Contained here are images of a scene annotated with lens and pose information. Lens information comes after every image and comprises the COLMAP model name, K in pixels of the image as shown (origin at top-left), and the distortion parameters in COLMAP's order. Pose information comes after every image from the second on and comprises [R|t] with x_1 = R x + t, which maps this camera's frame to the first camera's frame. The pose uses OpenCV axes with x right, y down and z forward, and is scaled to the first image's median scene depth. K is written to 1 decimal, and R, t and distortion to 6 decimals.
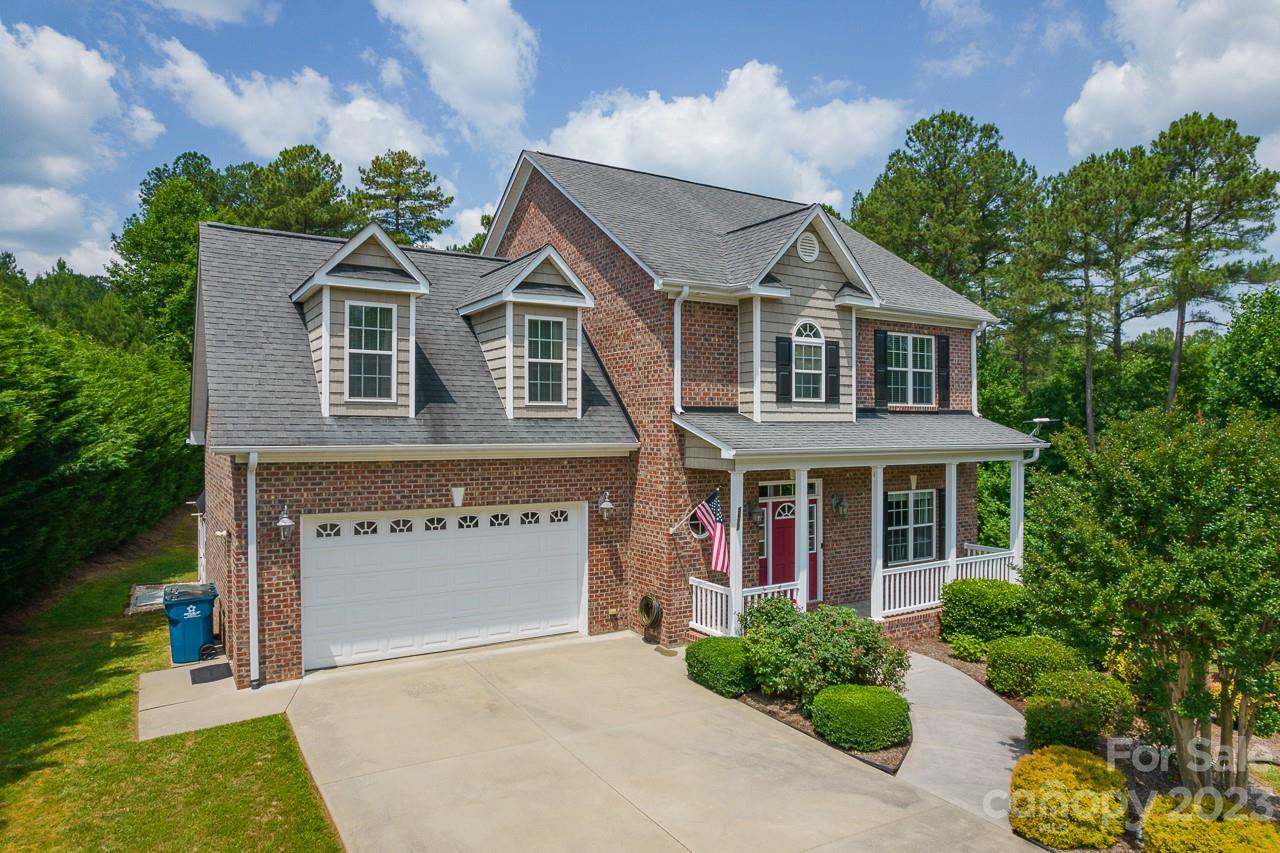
lens RADIAL K [[823.8, 0, 651.4], [0, 823.8, 428.8], [0, 0, 1]] dist [-0.064086, 0.059895]
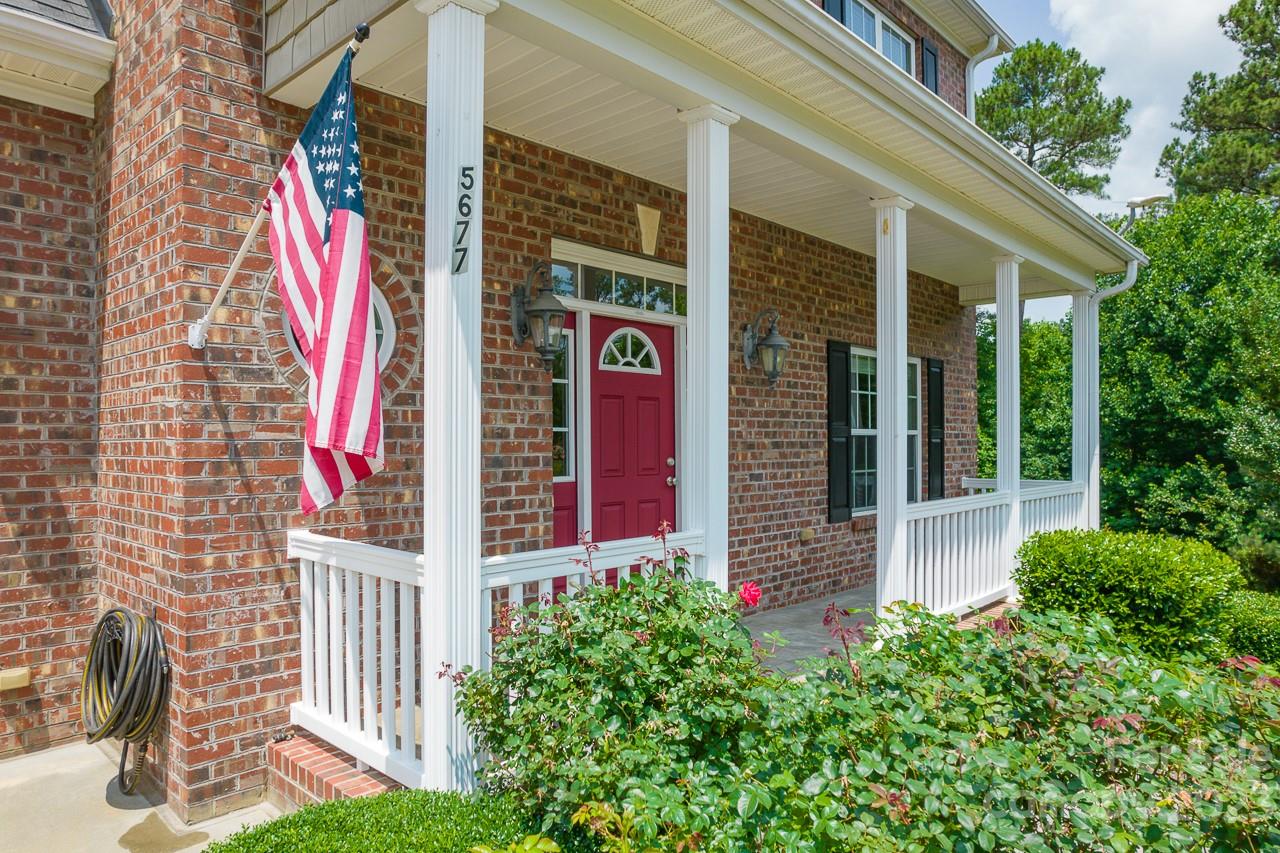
lens RADIAL K [[823.8, 0, 651.4], [0, 823.8, 428.8], [0, 0, 1]] dist [-0.064086, 0.059895]
pose [[0.966619, 0.001808, 0.256211, 0.091777], [0.003701, 0.999772, -0.021019, 0.155303], [-0.256191, 0.021265, 0.966392, 0.726730]]
